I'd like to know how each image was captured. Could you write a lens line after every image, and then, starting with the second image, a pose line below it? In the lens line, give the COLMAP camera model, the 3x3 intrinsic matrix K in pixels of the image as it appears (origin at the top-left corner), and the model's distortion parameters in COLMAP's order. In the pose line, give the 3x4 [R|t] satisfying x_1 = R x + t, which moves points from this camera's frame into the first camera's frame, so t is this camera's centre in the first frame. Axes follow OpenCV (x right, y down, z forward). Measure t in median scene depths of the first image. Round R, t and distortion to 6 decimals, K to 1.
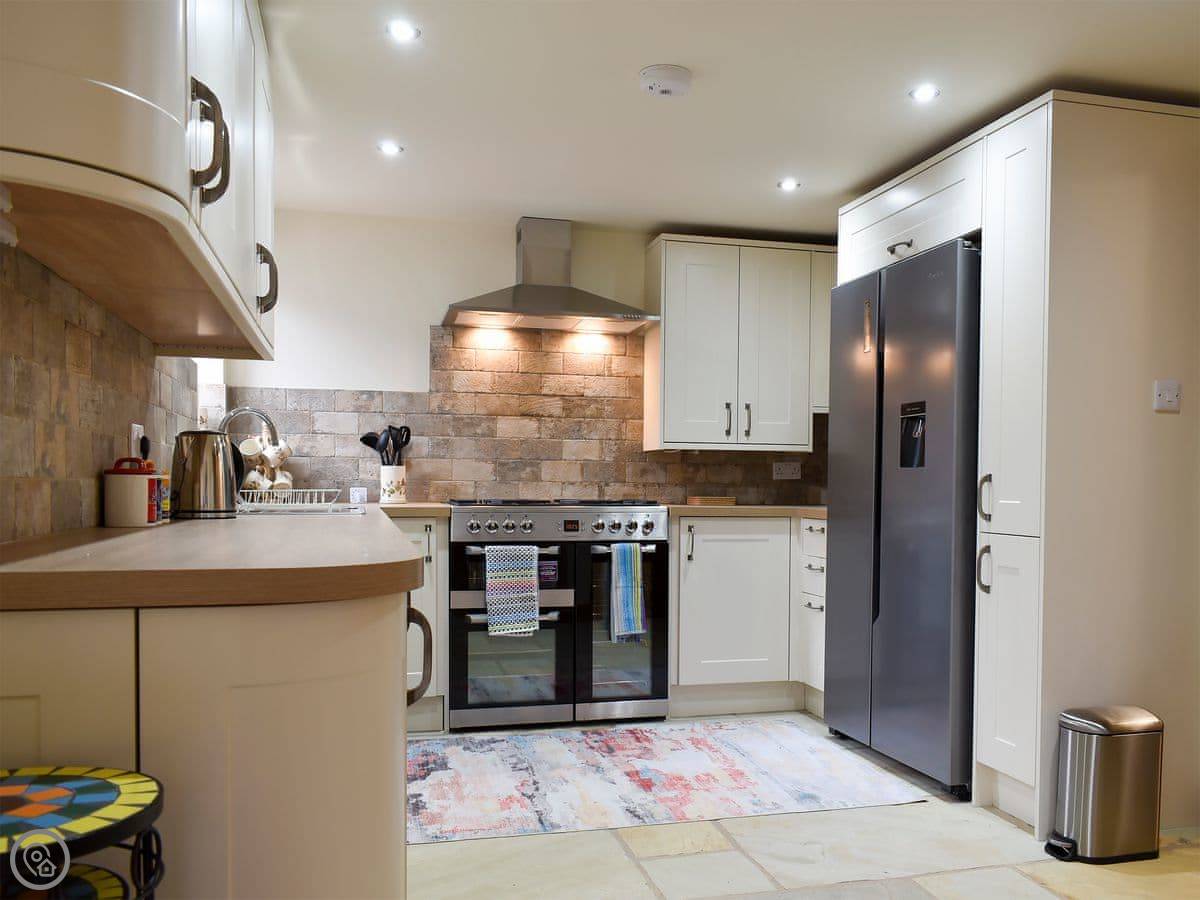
lens RADIAL K [[1048.2, 0, 678.5], [0, 1048.2, 504.0], [0, 0, 1]] dist [0.001318, -0.007024]
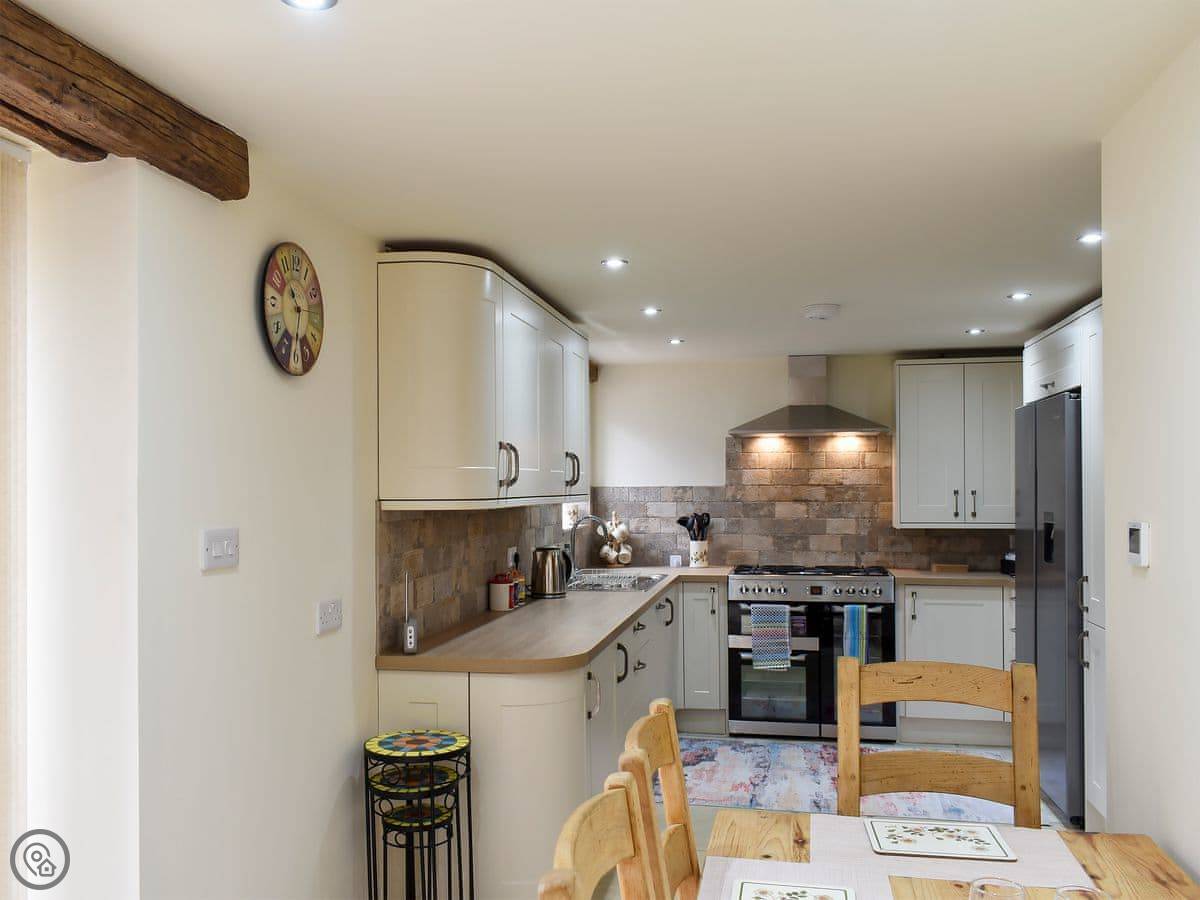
lens RADIAL K [[1038.8, 0, 598.3], [0, 1038.8, 476.4], [0, 0, 1]] dist [0.005042, -0.000281]
pose [[0.888944, -0.015654, -0.457748, 0.259878], [0.001220, 0.999493, -0.031810, -0.082753], [0.458014, 0.027719, 0.888513, -0.314729]]
